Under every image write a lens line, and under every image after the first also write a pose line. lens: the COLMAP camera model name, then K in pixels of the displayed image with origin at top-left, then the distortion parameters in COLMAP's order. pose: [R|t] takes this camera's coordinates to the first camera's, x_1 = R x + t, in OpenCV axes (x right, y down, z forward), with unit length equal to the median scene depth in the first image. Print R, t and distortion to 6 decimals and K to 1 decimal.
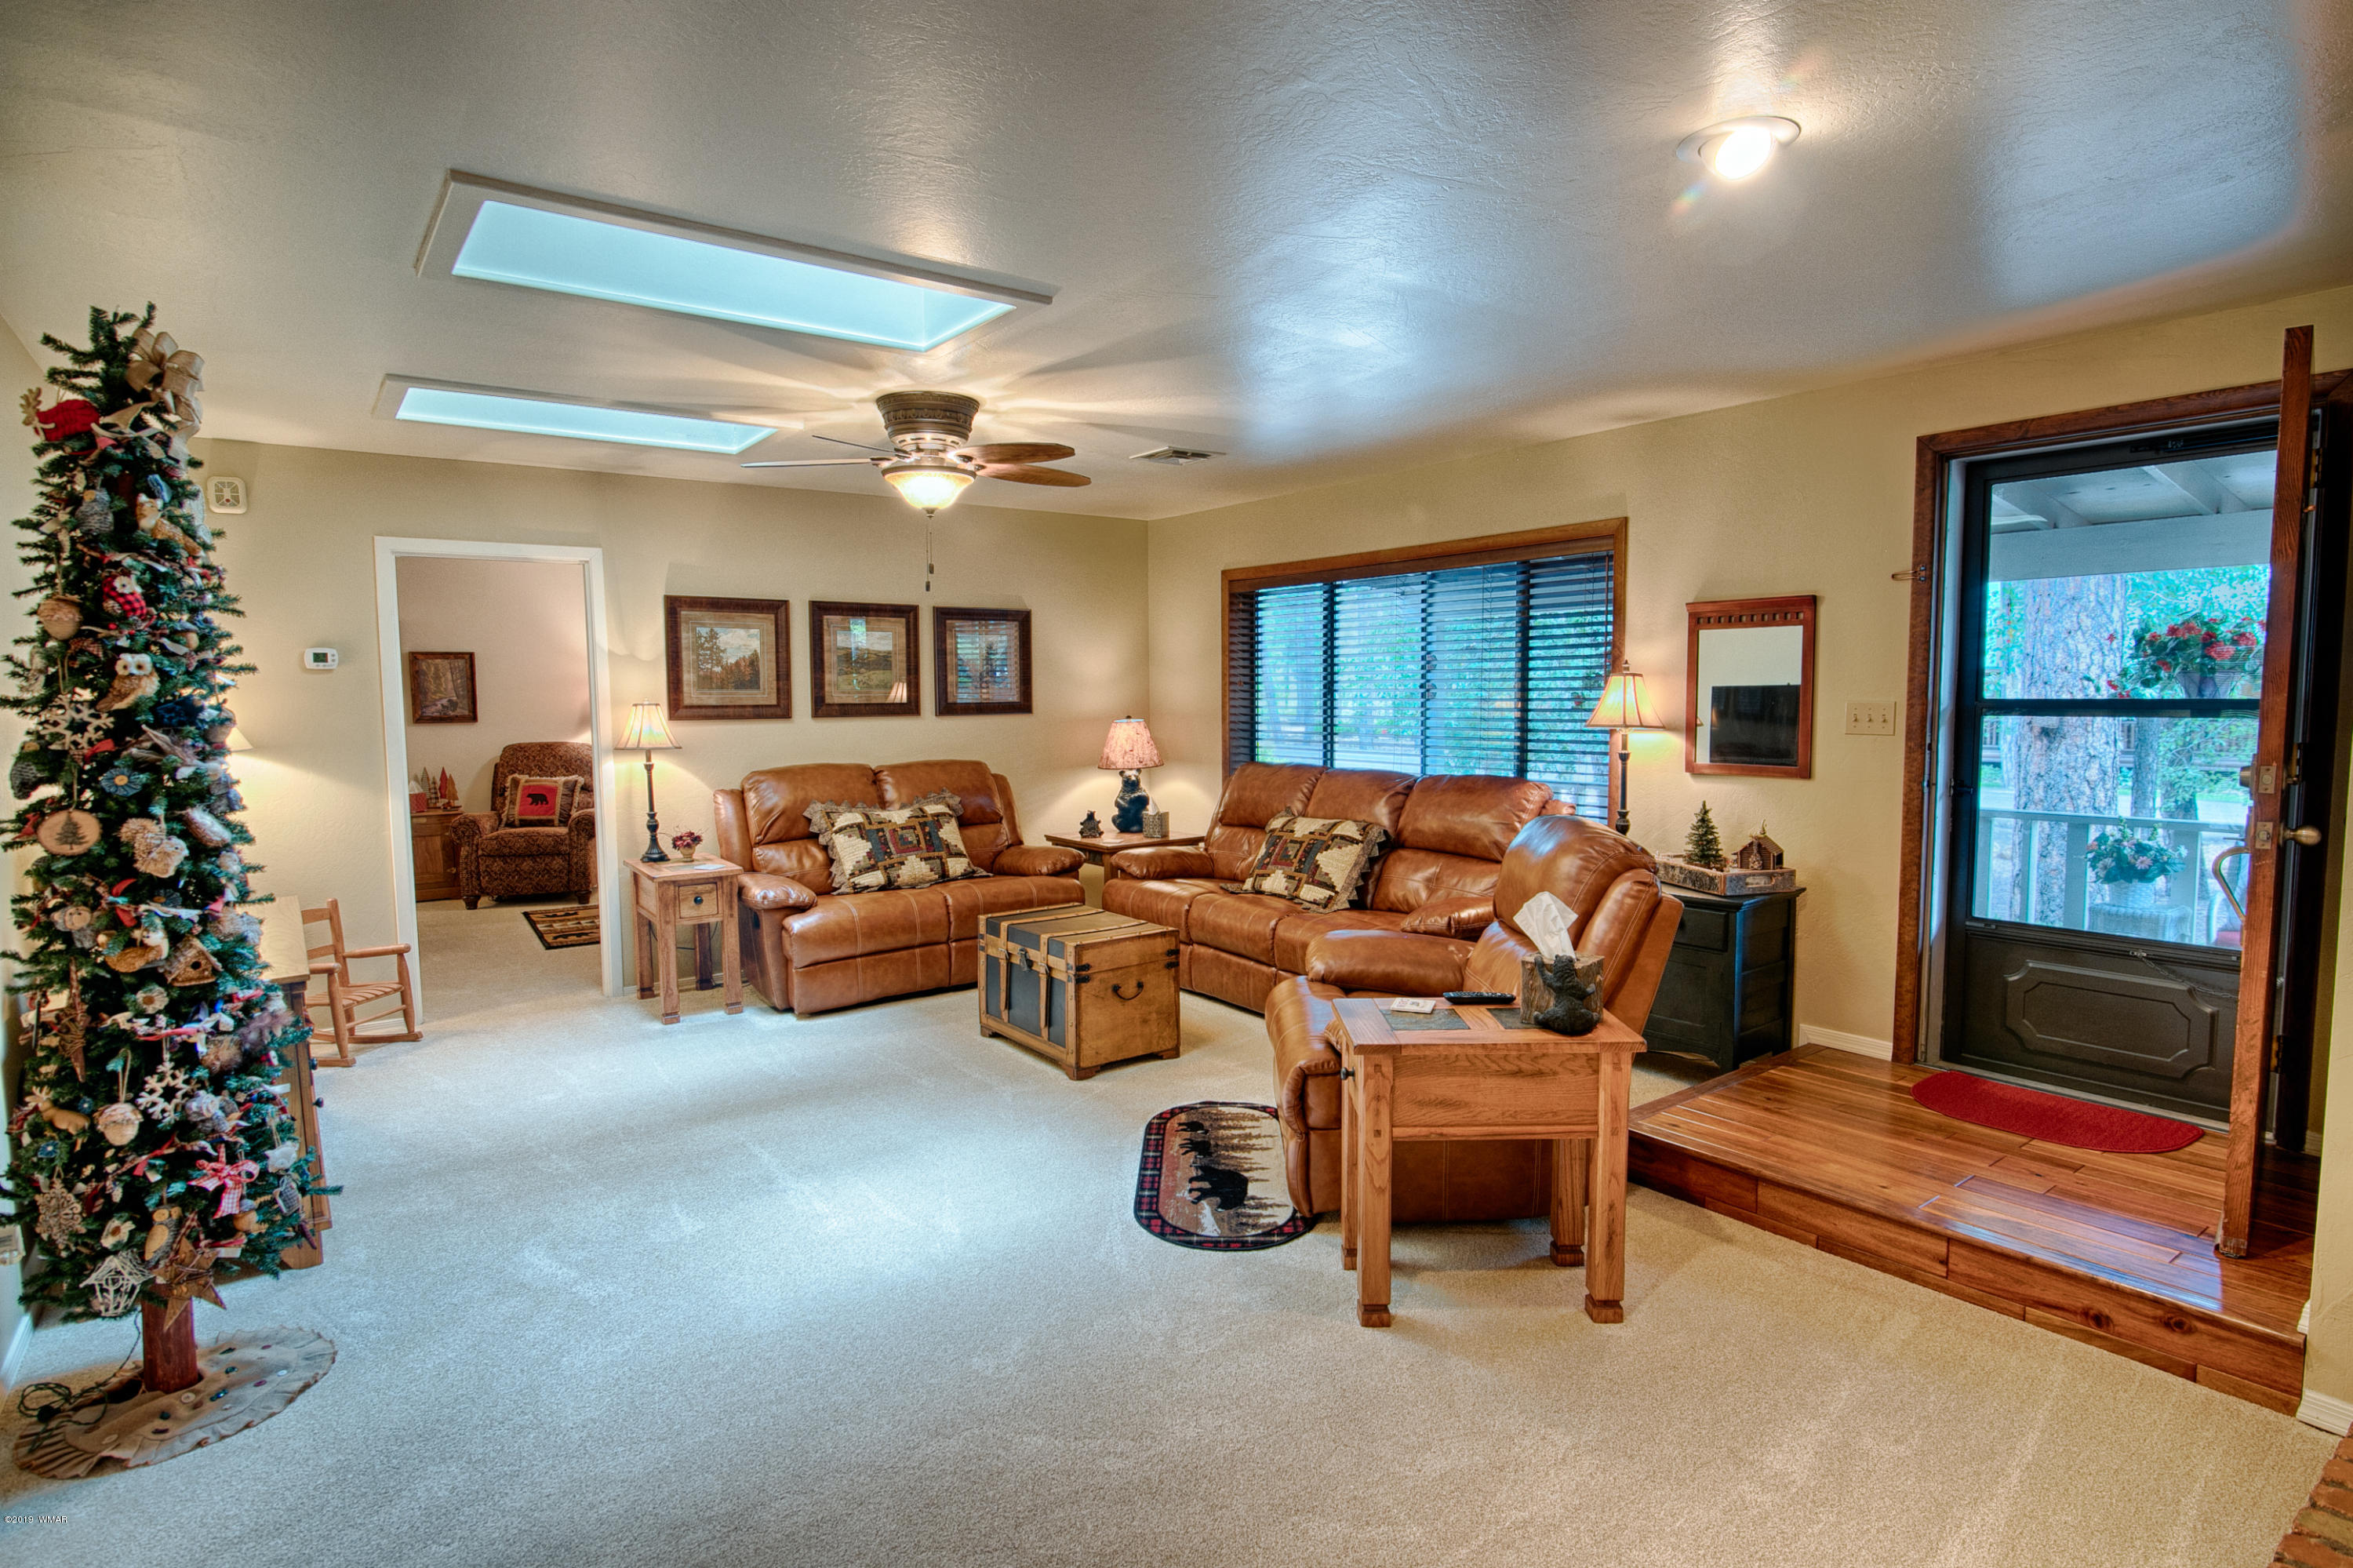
lens RADIAL K [[1240.1, 0, 1181.3], [0, 1240.1, 782.6], [0, 0, 1]] dist [0.000901, -0.000701]
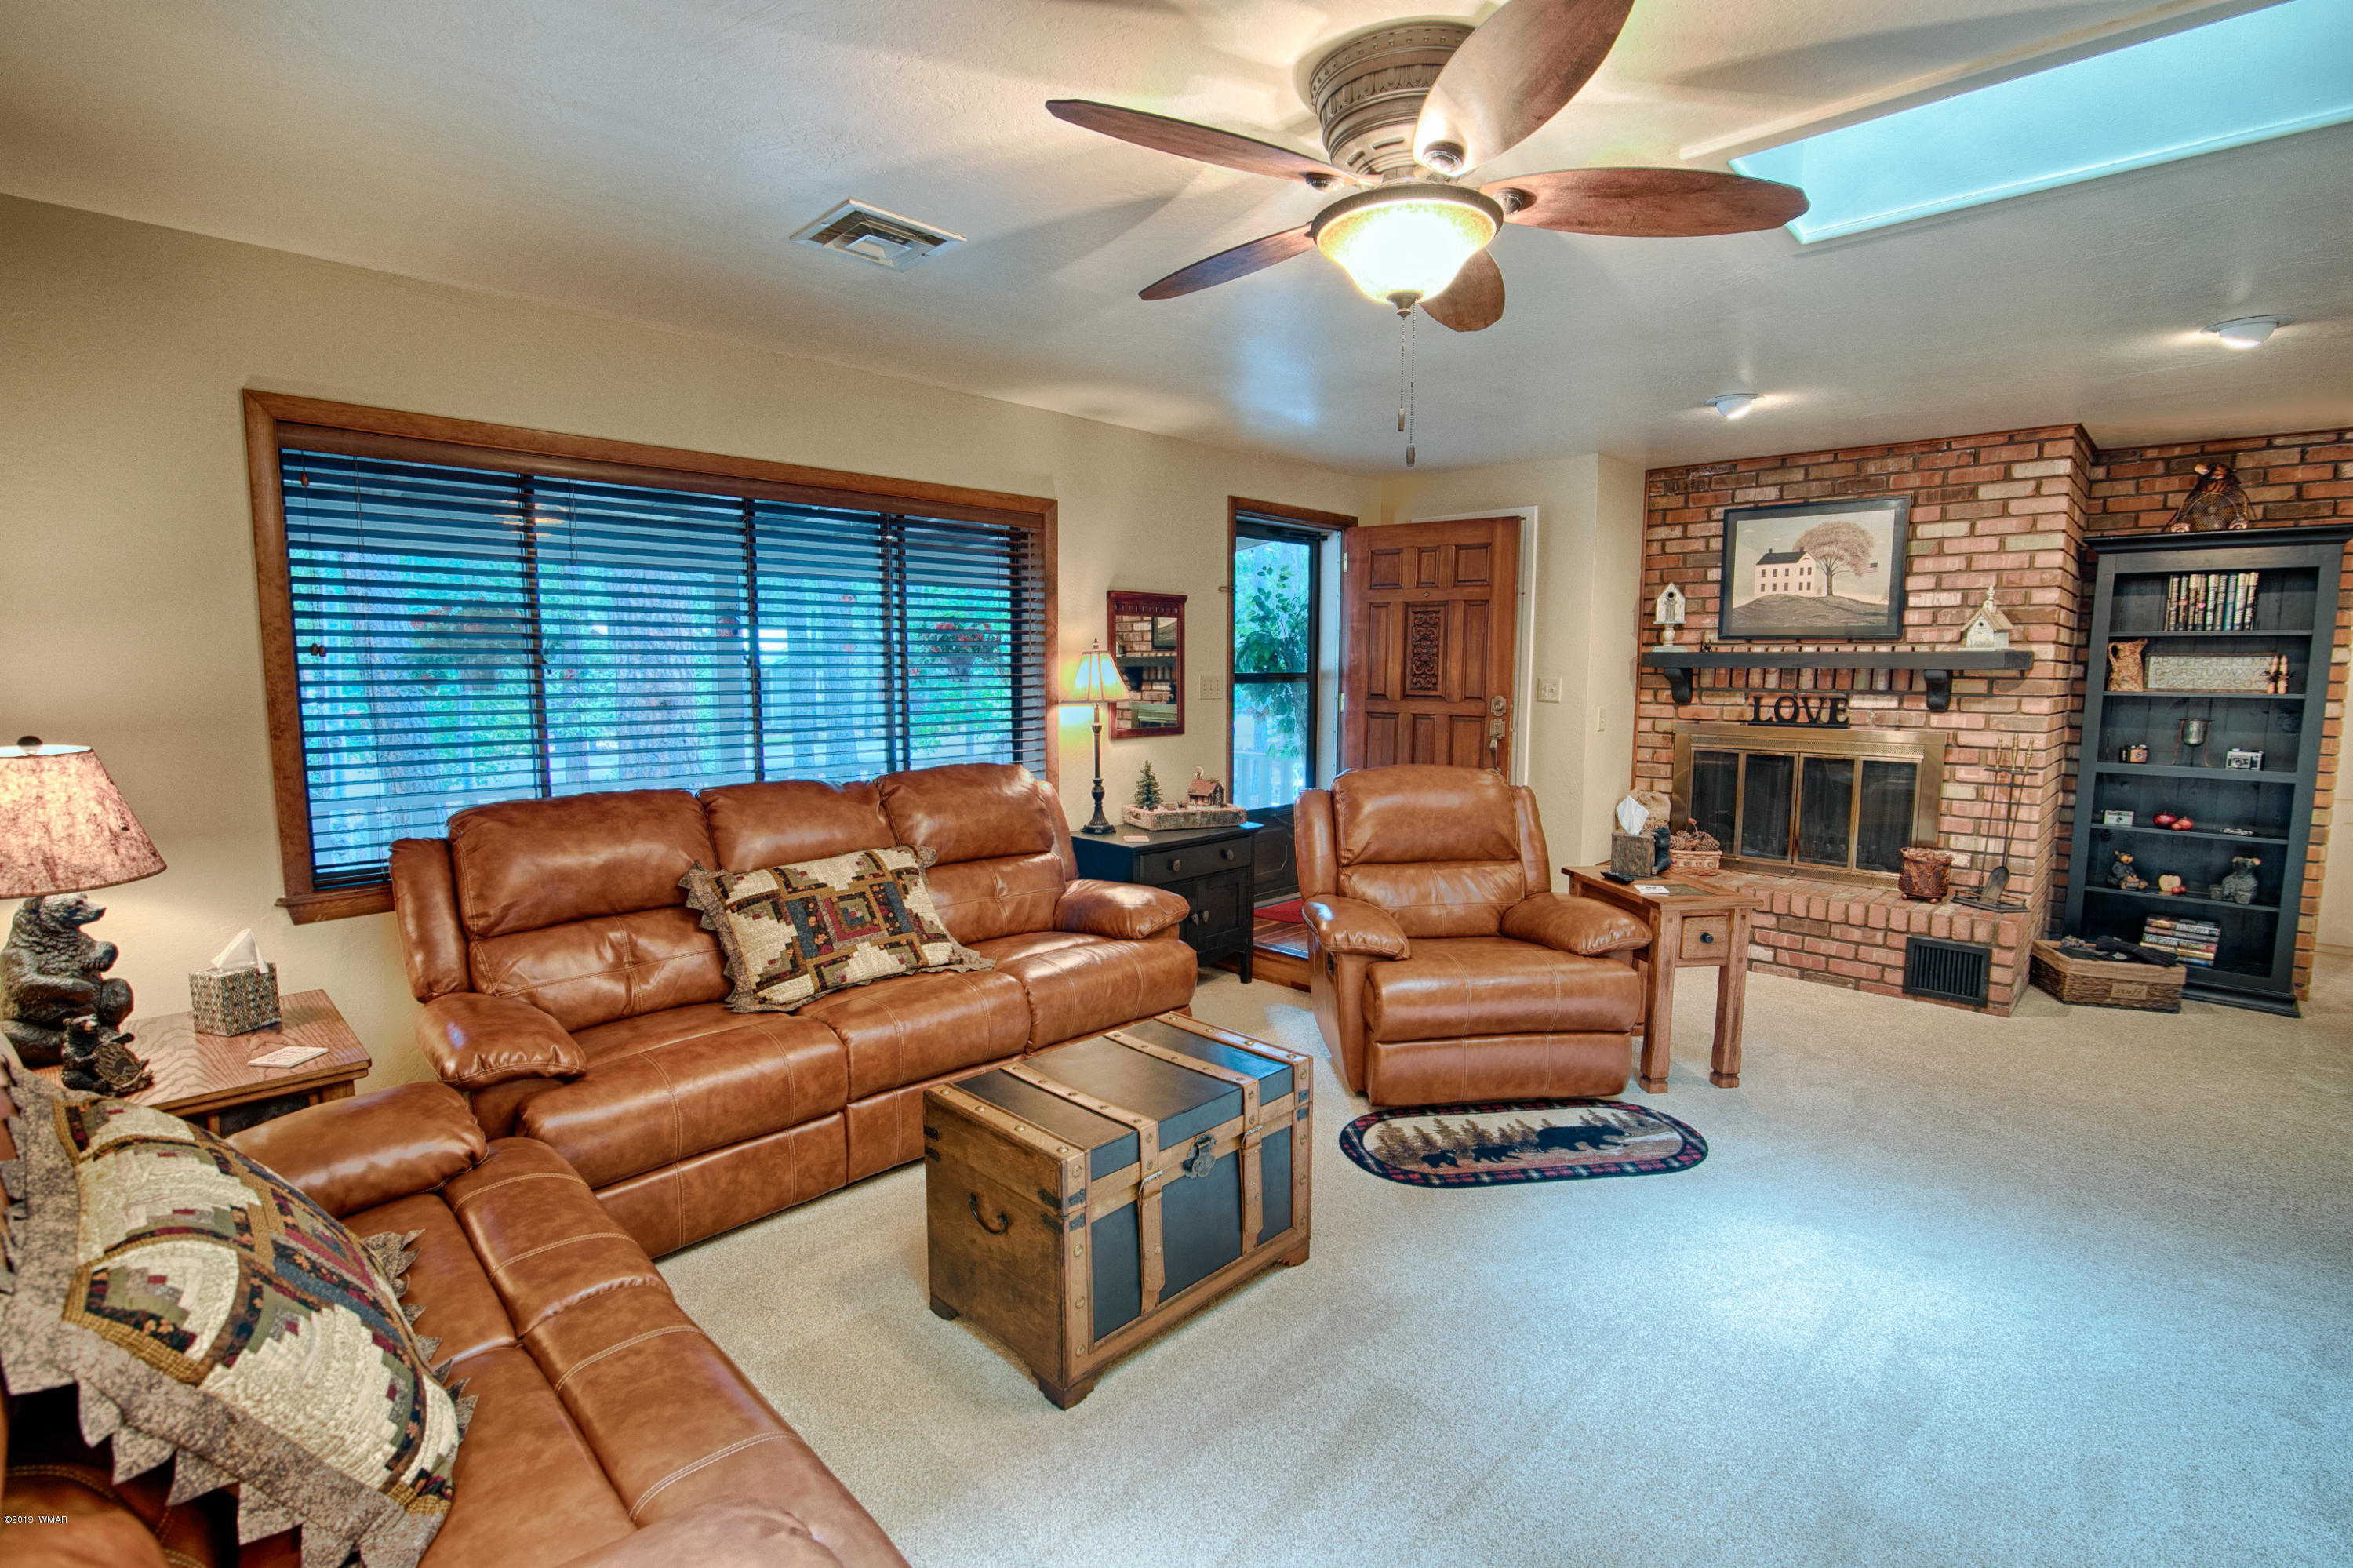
lens RADIAL K [[1077.4, 0, 1181.5], [0, 1077.4, 775.8], [0, 0, 1]] dist [-0.019346, -0.001905]
pose [[-0.153293, -0.106107, 0.982468, -0.727955], [0.077277, 0.989887, 0.118966, -0.107784], [-0.985155, 0.094159, -0.143543, 1.330642]]
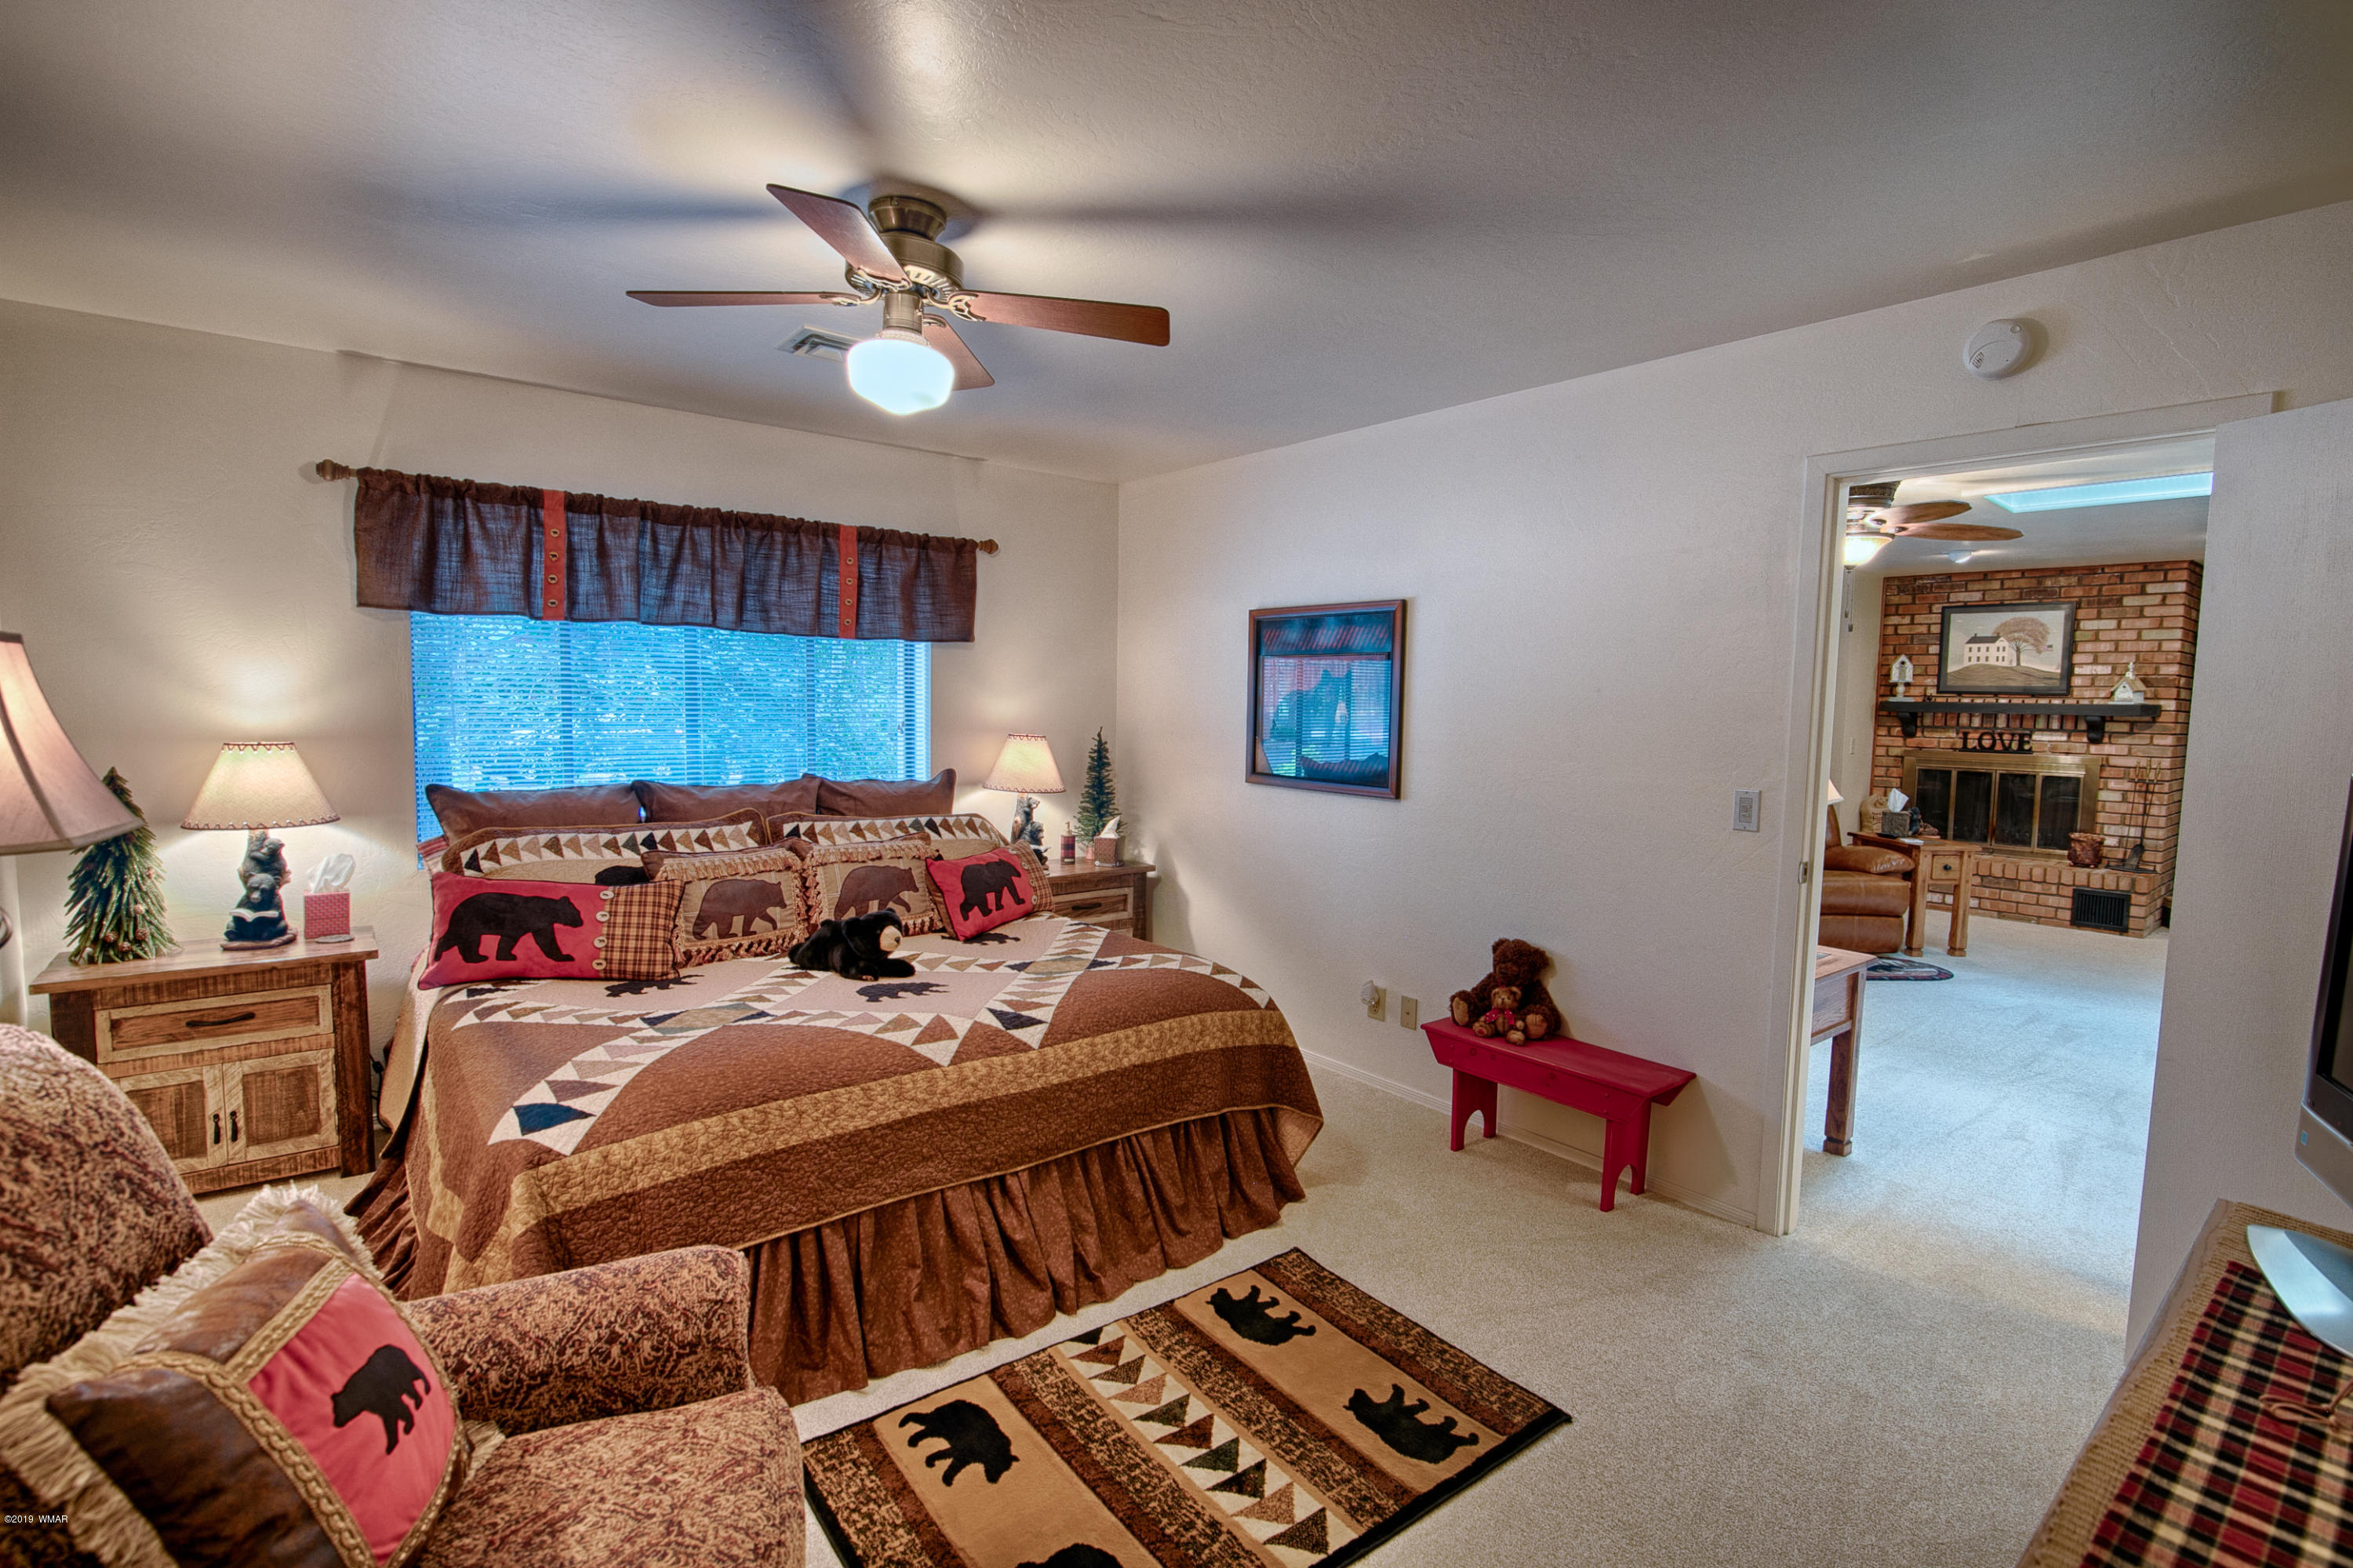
lens RADIAL K [[1077.4, 0, 1177.2], [0, 1077.4, 775.1], [0, 0, 1]] dist [-0.019346, -0.001905]
pose [[-0.039017, -0.077802, 0.996205, -1.382875], [0.066739, 0.994535, 0.080285, -0.164041], [-0.997007, 0.069618, -0.033611, 1.908649]]
